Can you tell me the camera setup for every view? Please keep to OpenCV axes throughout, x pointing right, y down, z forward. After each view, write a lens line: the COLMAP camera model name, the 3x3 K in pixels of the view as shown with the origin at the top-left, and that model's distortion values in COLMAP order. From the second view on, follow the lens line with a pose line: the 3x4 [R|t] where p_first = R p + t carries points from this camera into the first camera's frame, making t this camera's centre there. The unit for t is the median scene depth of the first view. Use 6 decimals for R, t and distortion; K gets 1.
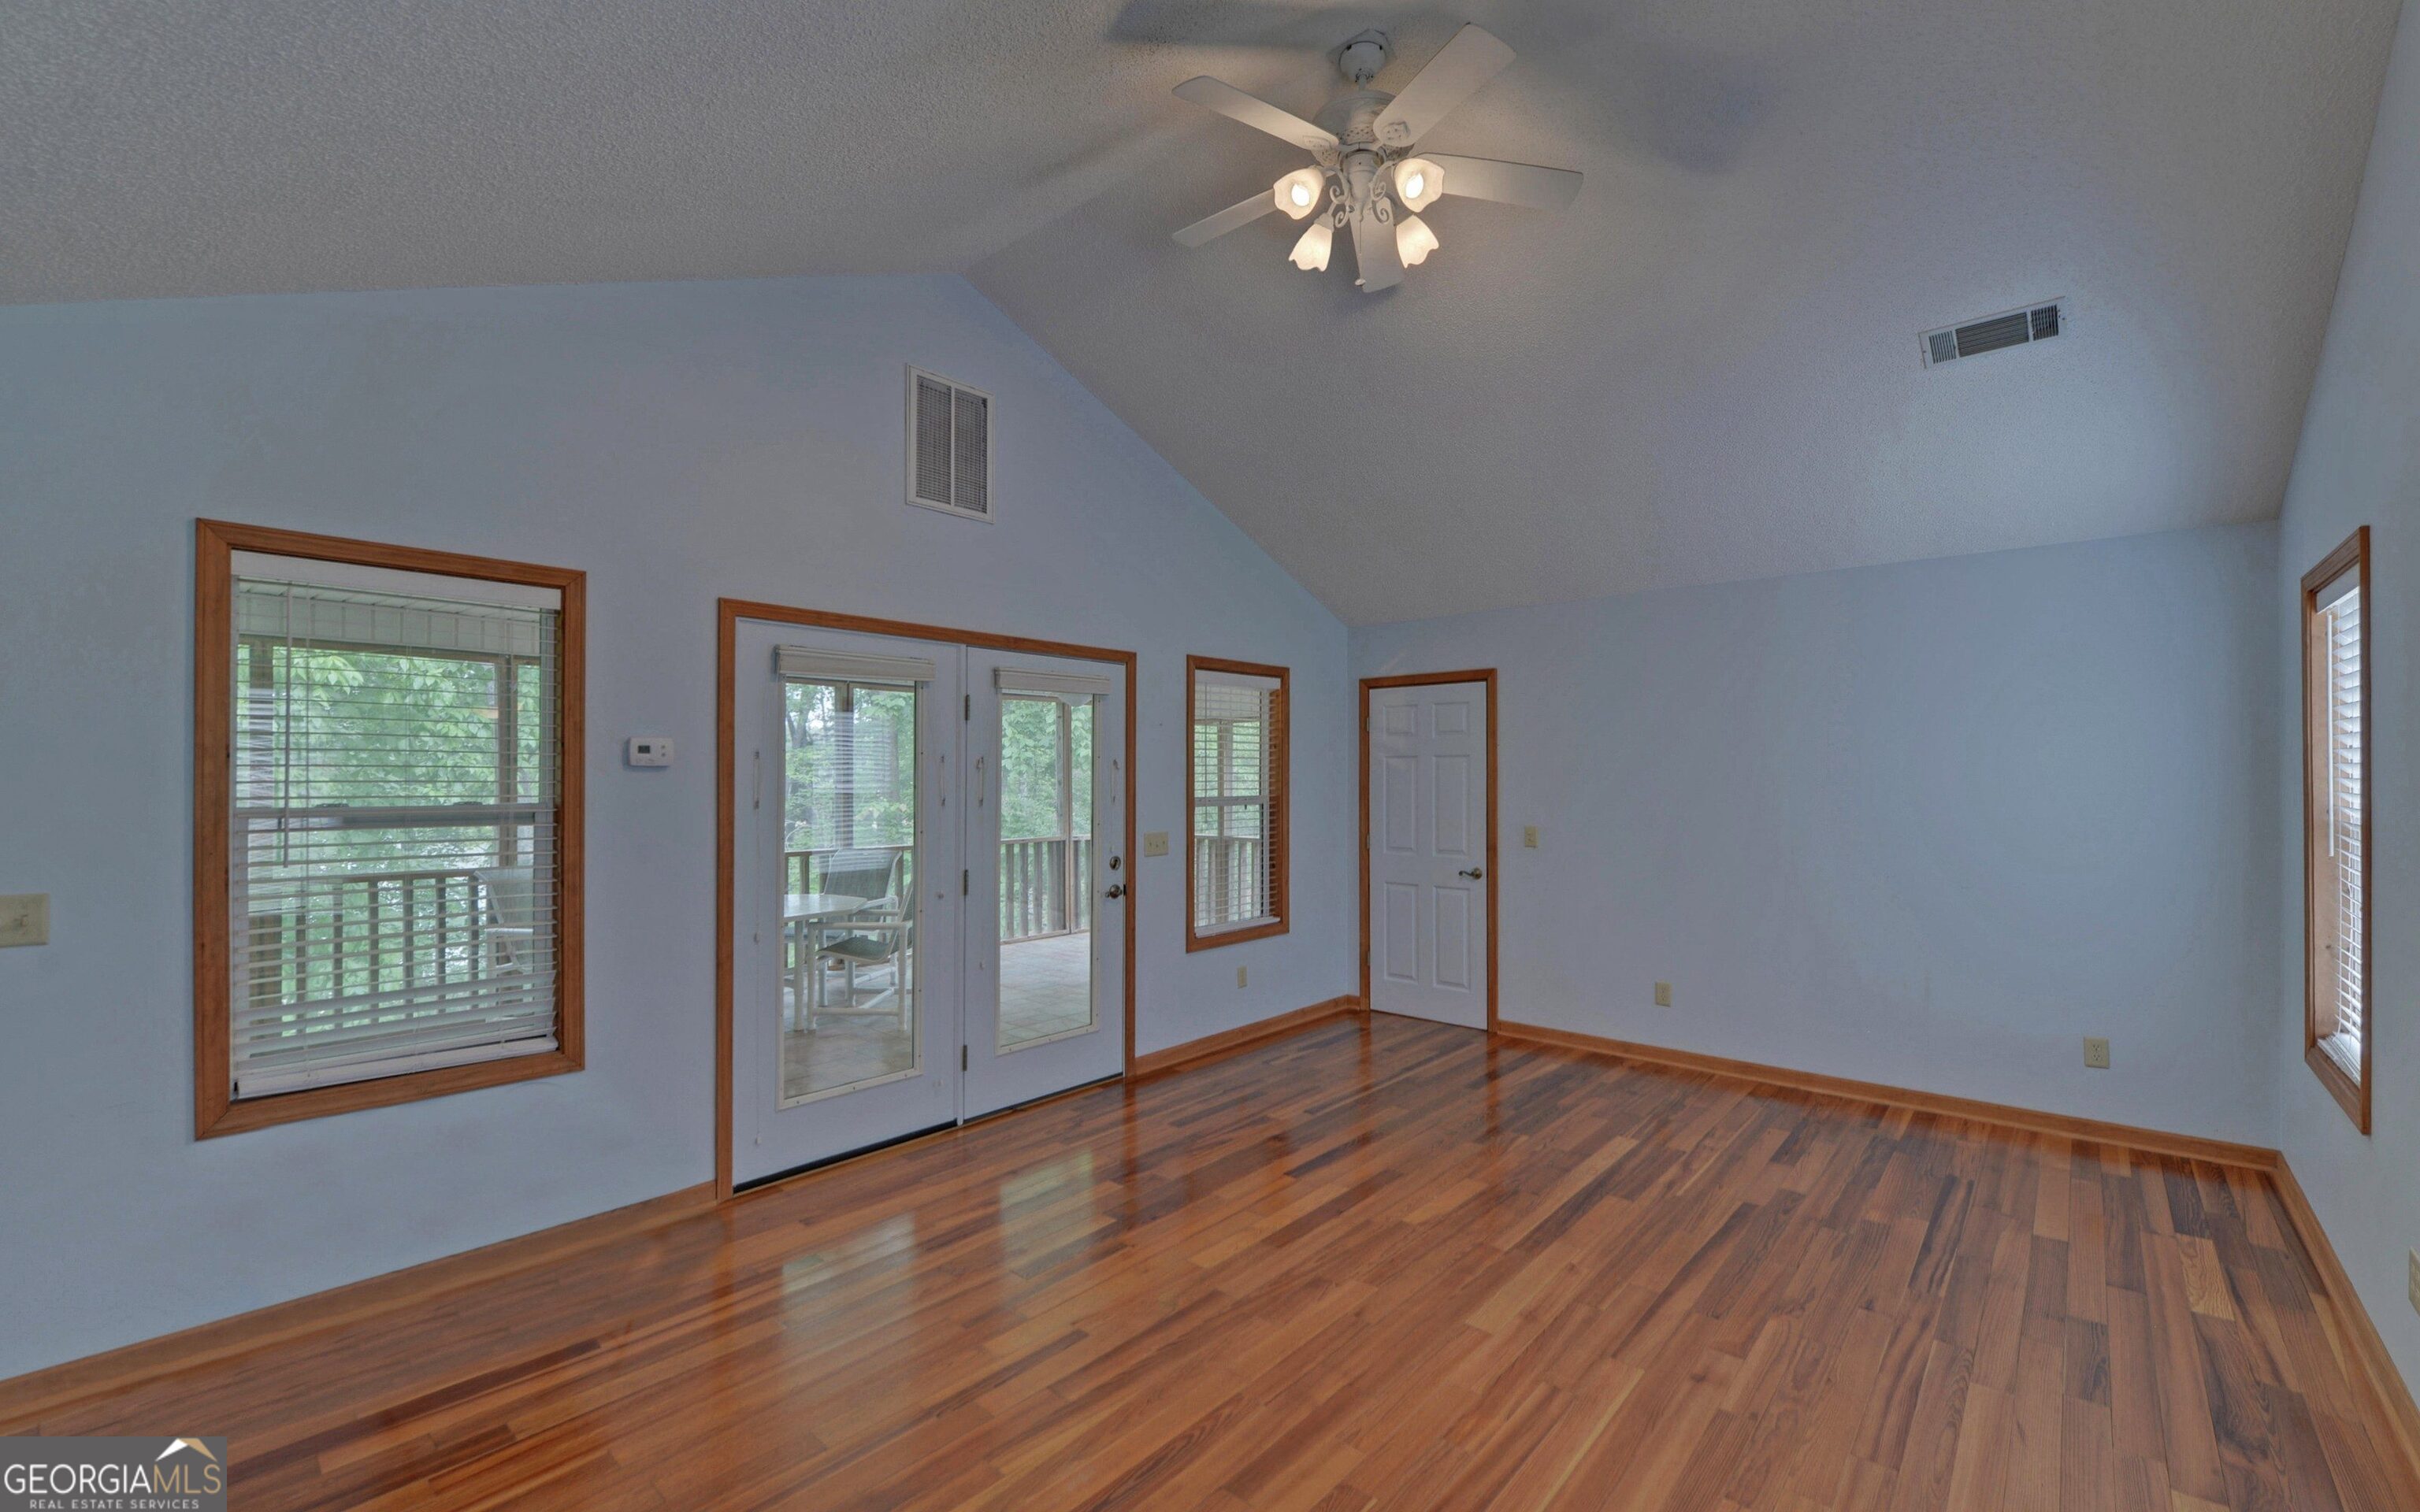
lens RADIAL K [[984.1, 0, 1246.2], [0, 984.1, 771.3], [0, 0, 1]] dist [-0.010765, -0.000874]
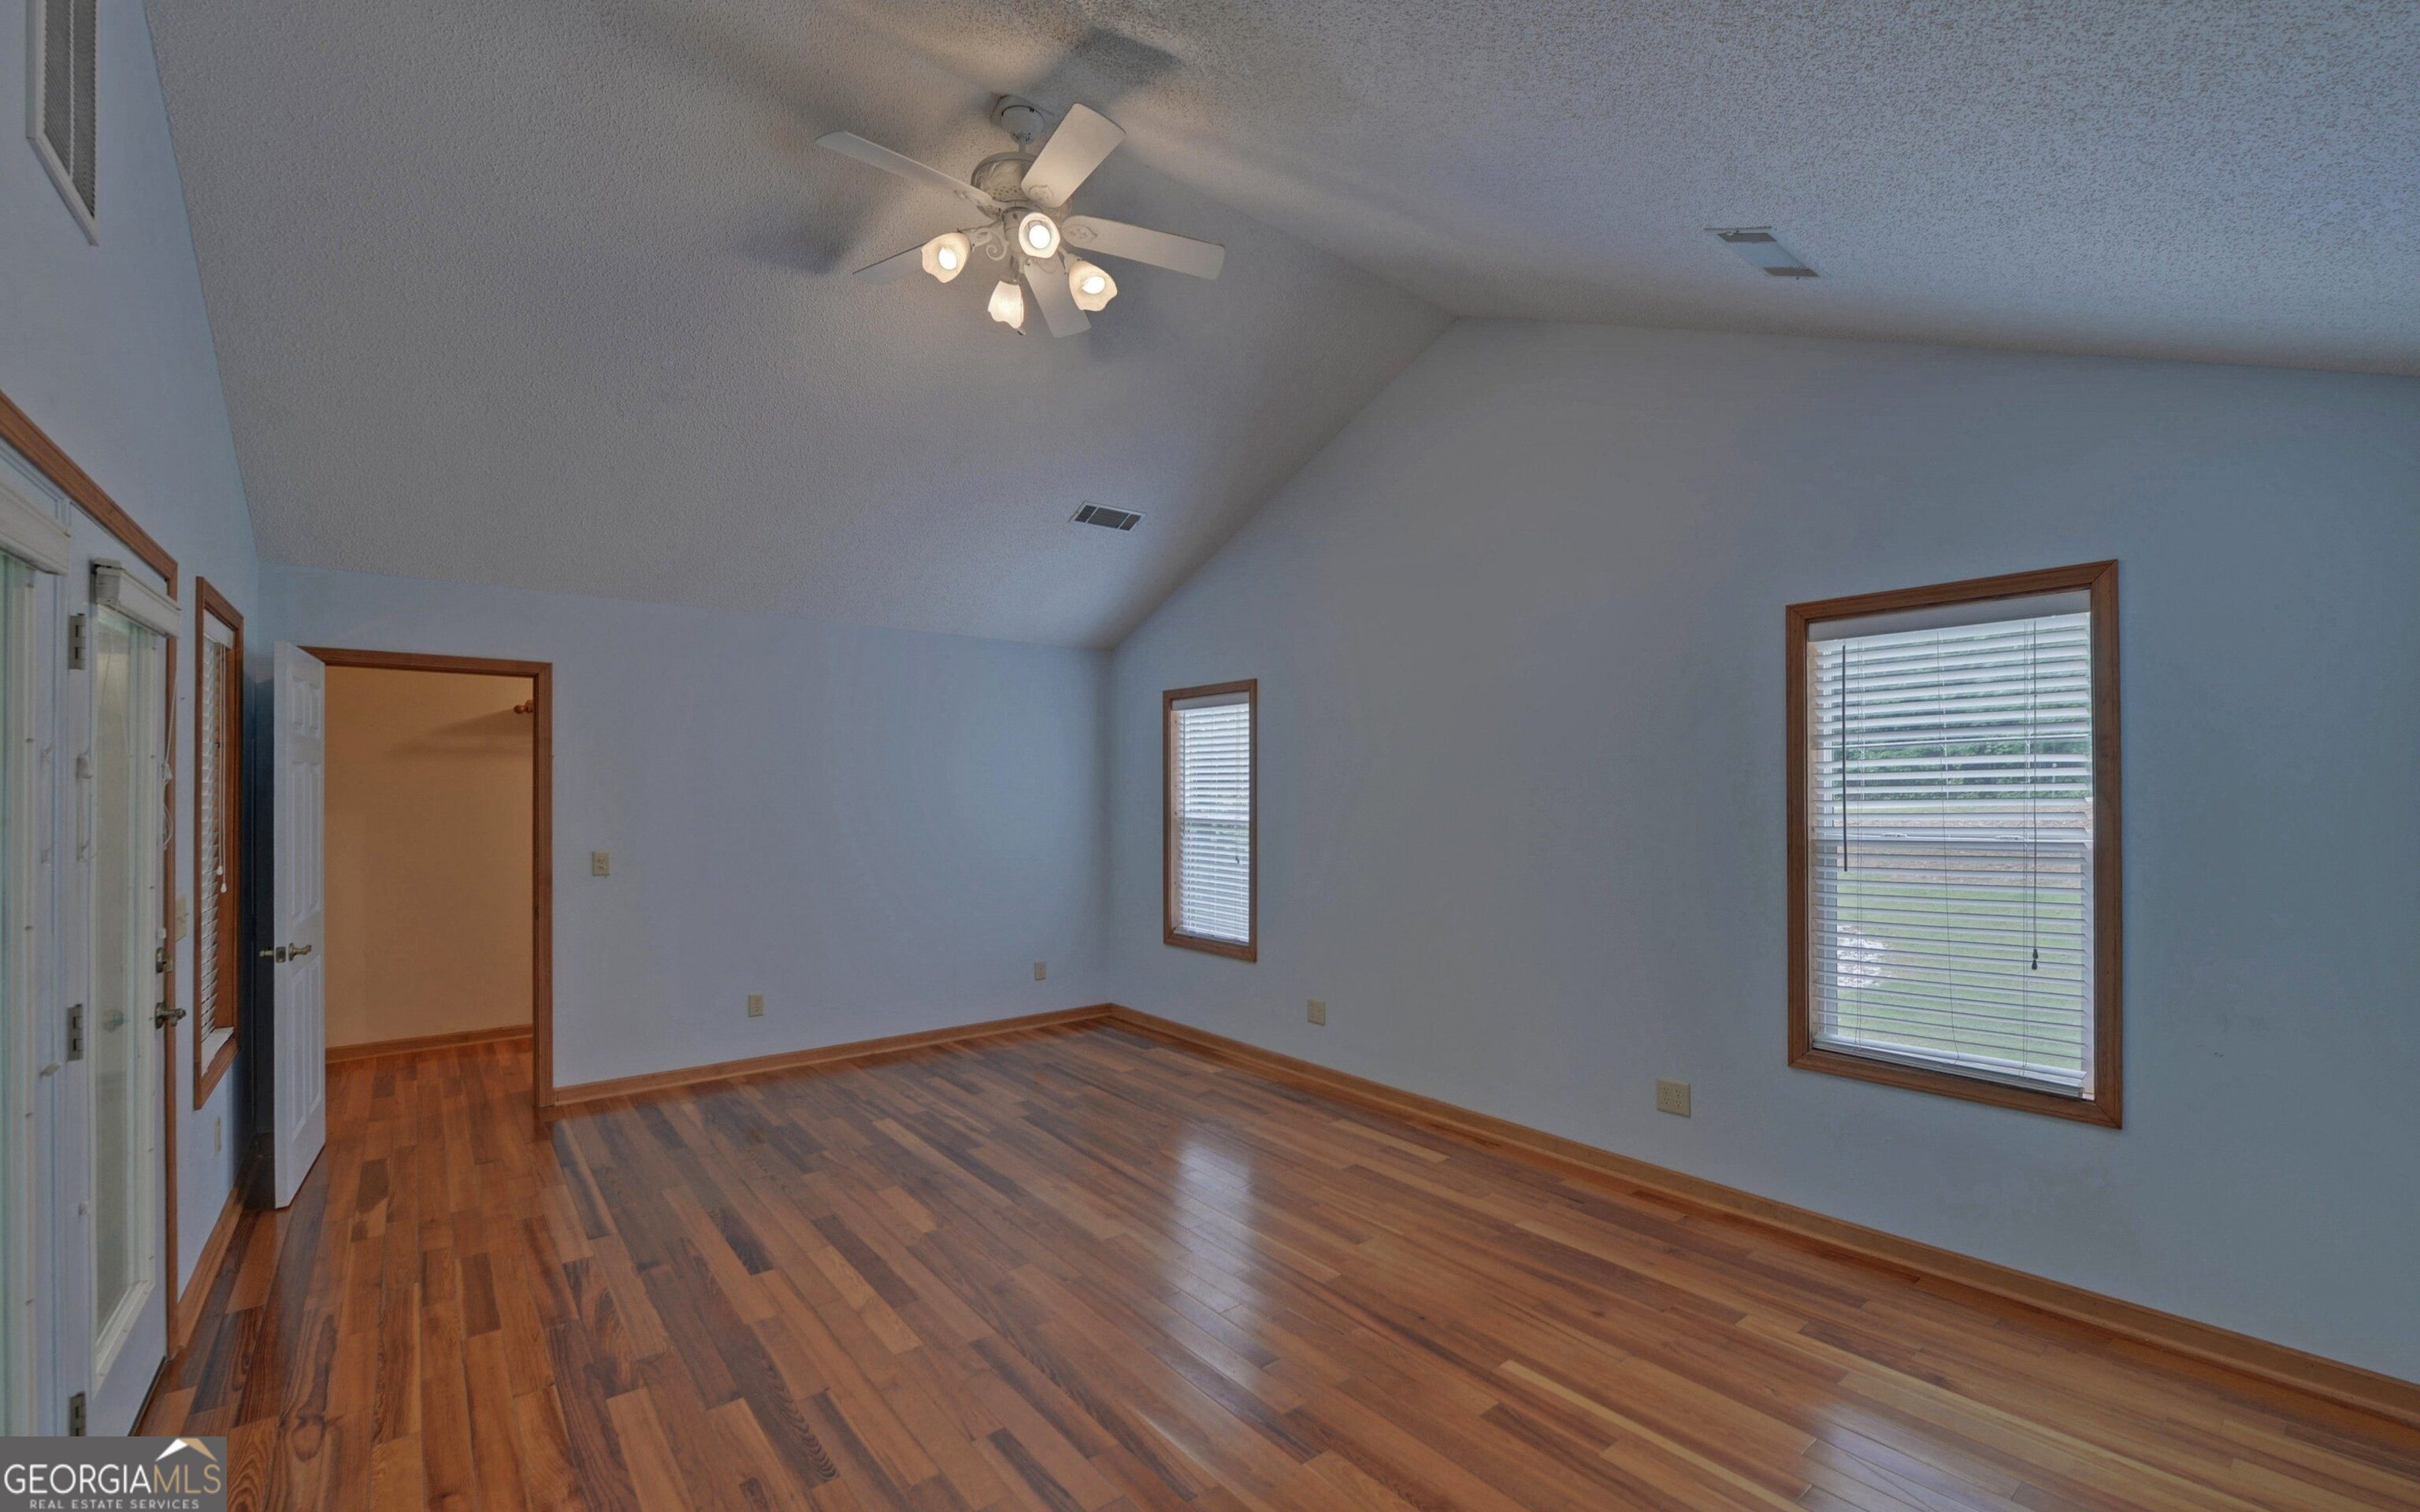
lens RADIAL K [[984.1, 0, 1210.4], [0, 984.1, 784.8], [0, 0, 1]] dist [-0.010765, -0.000874]
pose [[0.187473, 0.014453, 0.982163, -0.631536], [-0.004866, 0.999893, -0.013785, 0.008516], [-0.982258, -0.002195, 0.187523, 0.424421]]
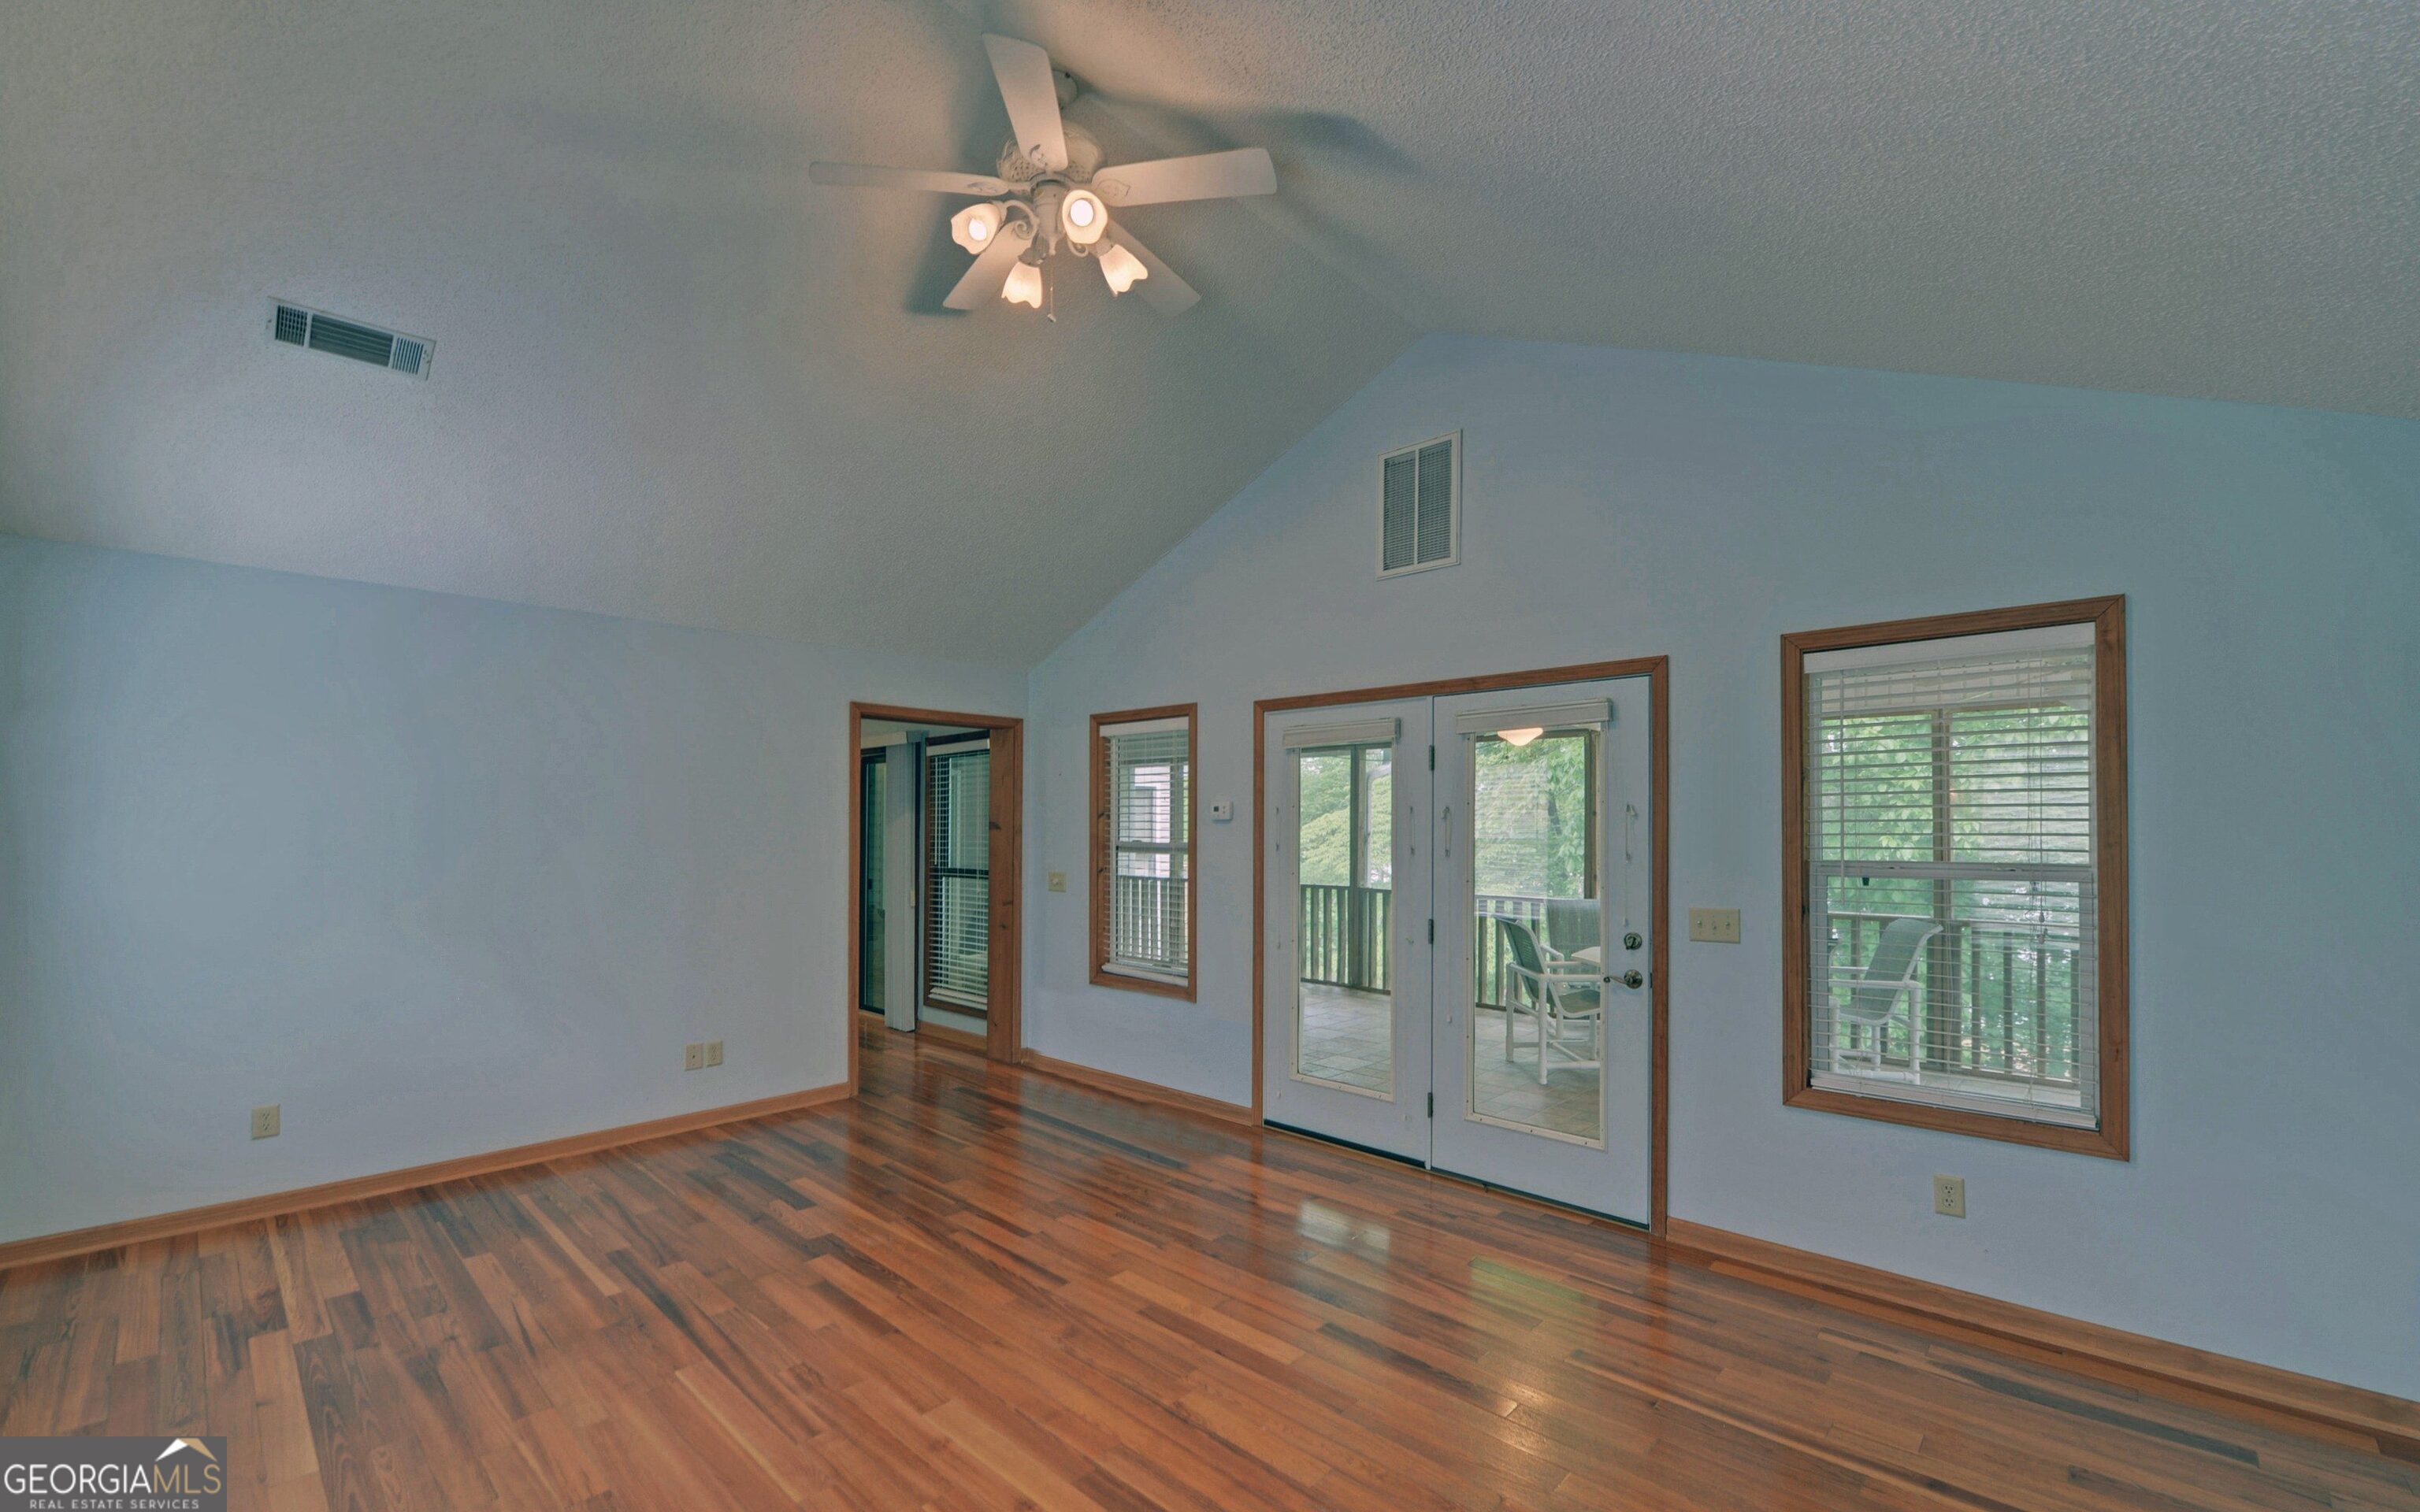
lens RADIAL K [[984.1, 0, 1218.1], [0, 984.1, 833.7], [0, 0, 1]] dist [-0.010765, -0.000874]
pose [[-0.046053, 0.001888, -0.998937, 0.755826], [-0.000112, 0.999998, 0.001895, 0.010910], [0.998939, 0.000199, -0.046053, 0.853552]]
